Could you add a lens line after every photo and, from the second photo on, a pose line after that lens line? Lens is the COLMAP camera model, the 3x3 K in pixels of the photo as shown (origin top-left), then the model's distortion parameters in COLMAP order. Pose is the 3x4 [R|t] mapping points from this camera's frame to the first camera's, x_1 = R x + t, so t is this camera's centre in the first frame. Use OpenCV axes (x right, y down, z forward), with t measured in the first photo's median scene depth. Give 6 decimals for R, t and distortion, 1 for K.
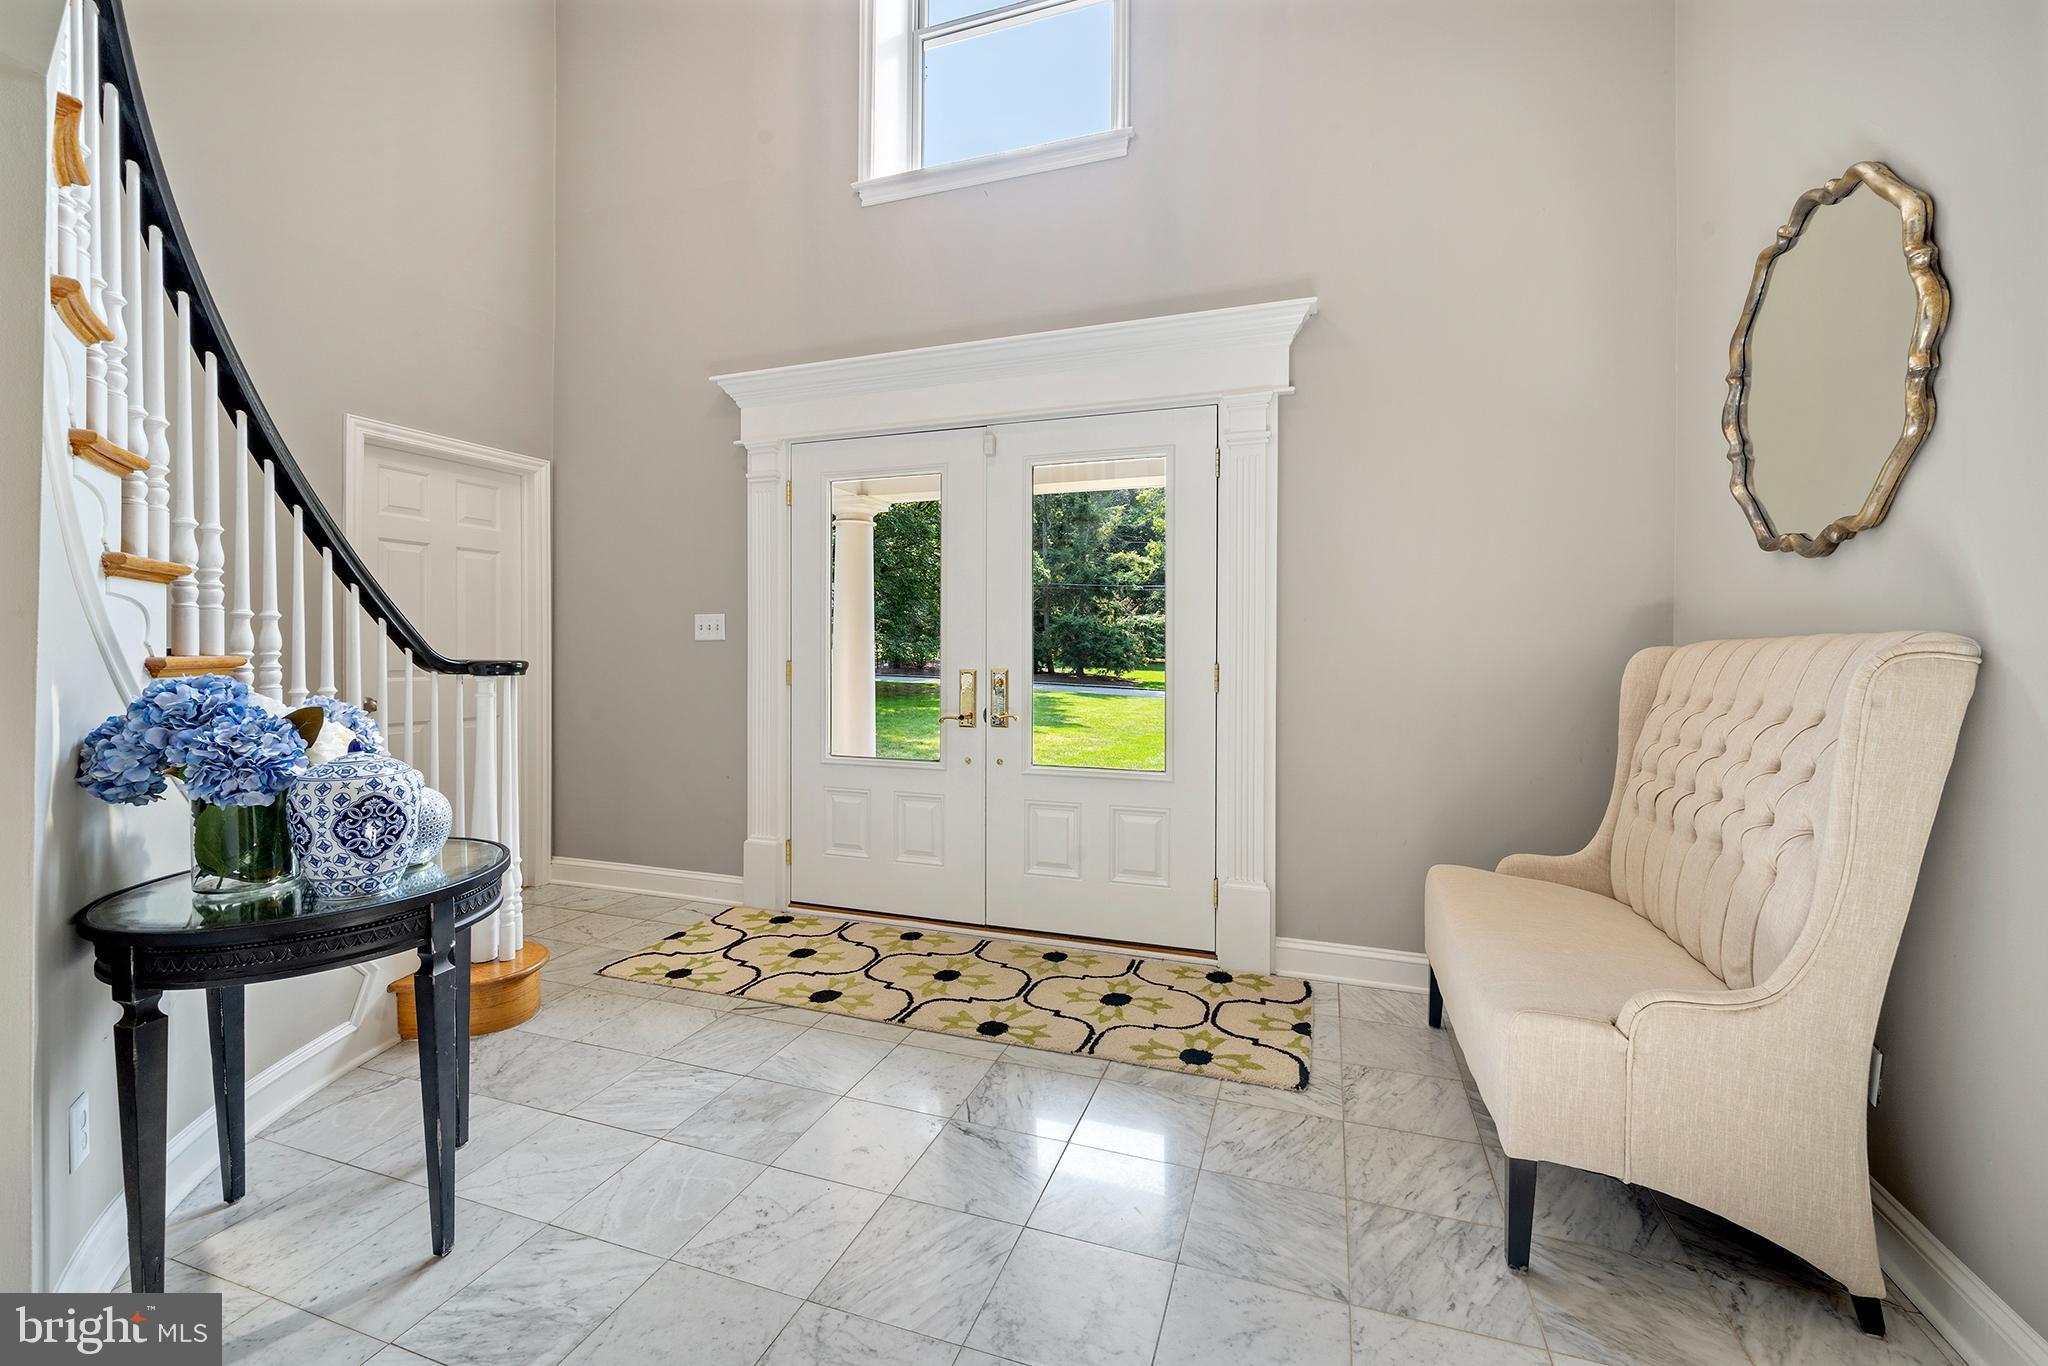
lens RADIAL K [[824.9, 0, 1020.2], [0, 824.9, 652.6], [0, 0, 1]] dist [-0.001610, -0.000141]
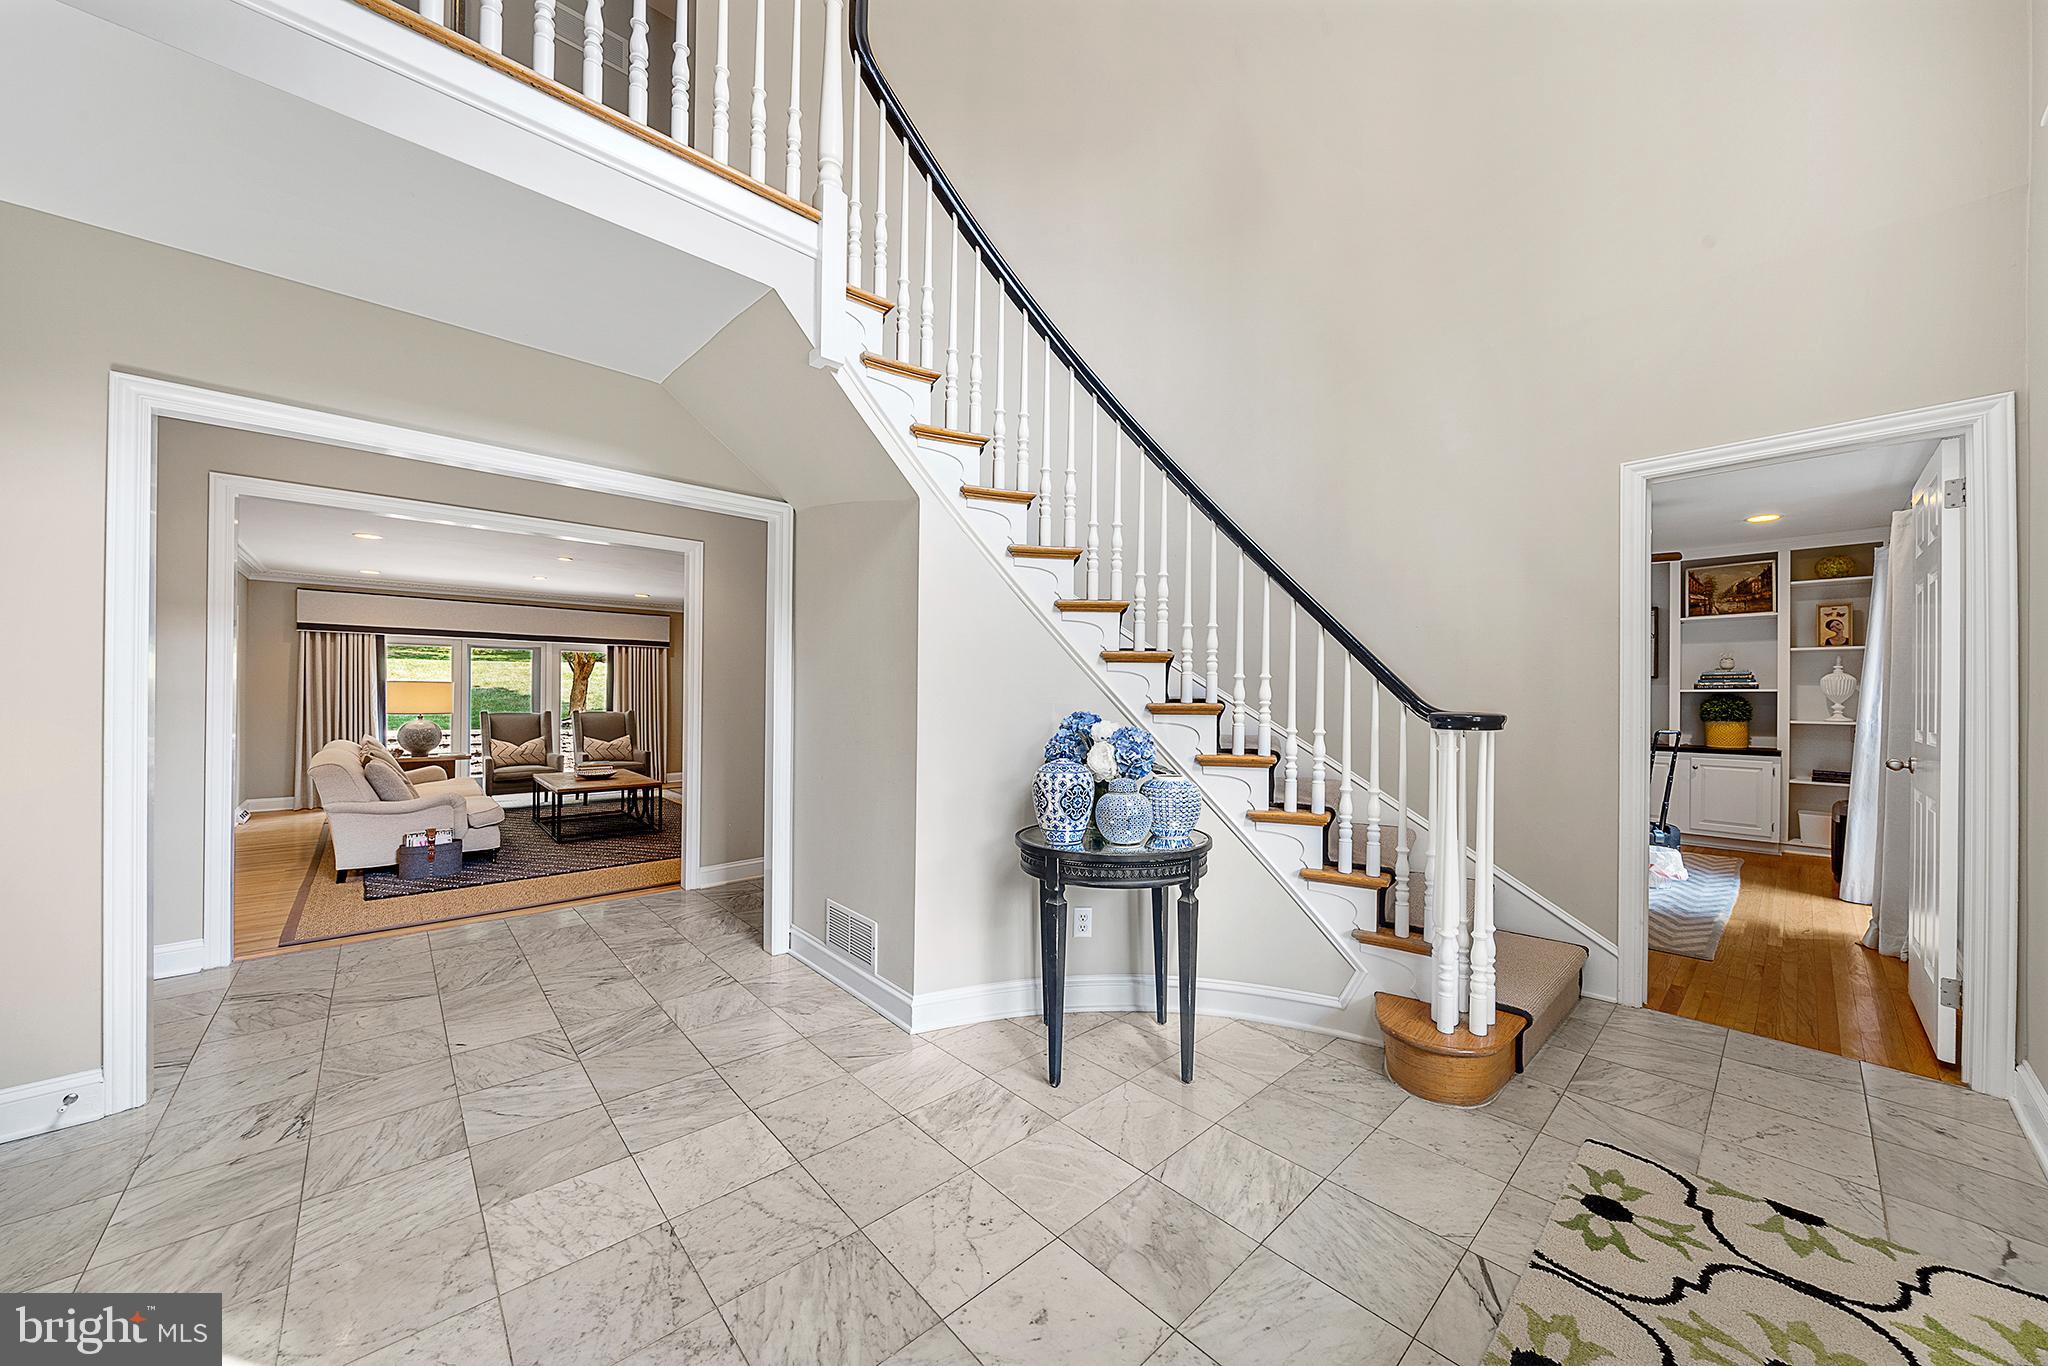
lens RADIAL K [[708.2, 0, 1034.4], [0, 708.2, 686.1], [0, 0, 1]] dist [-0.000196, 0.000205]
pose [[-0.458171, -0.020575, -0.888626, 0.330994], [-0.006664, 0.999783, -0.019713, -0.002909], [0.888839, -0.003110, -0.458209, 0.985275]]
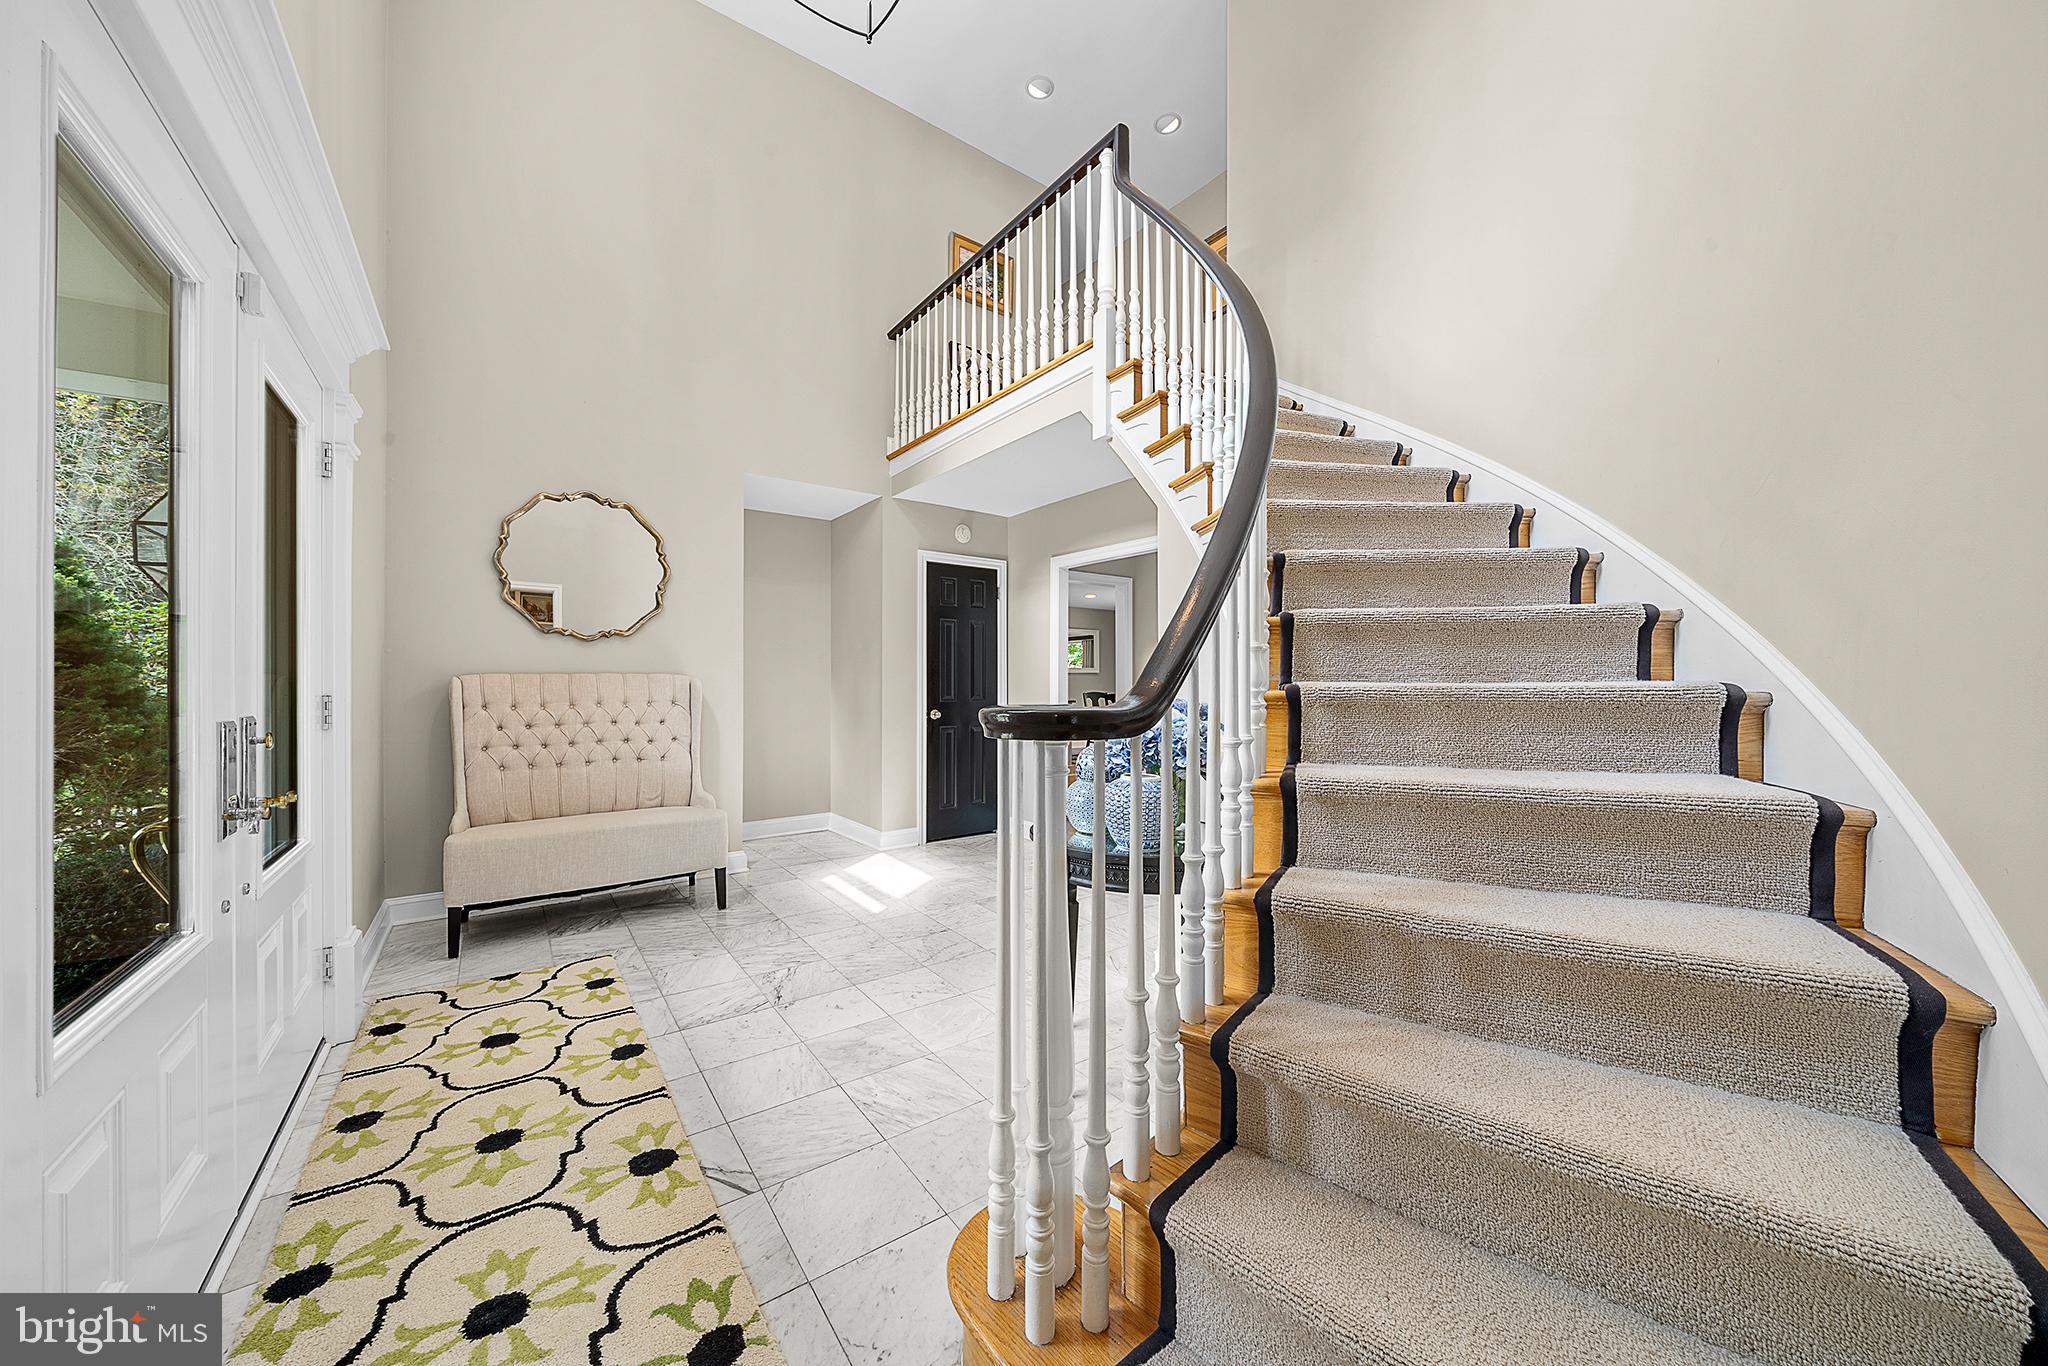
lens RADIAL K [[708.2, 0, 1034.4], [0, 708.2, 686.1], [0, 0, 1]] dist [-0.000196, 0.000205]
pose [[-0.839208, -0.009185, 0.543733, -0.913642], [-0.007631, 0.999958, 0.005114, -0.007955], [-0.543758, 0.000142, -0.839242, 1.435411]]
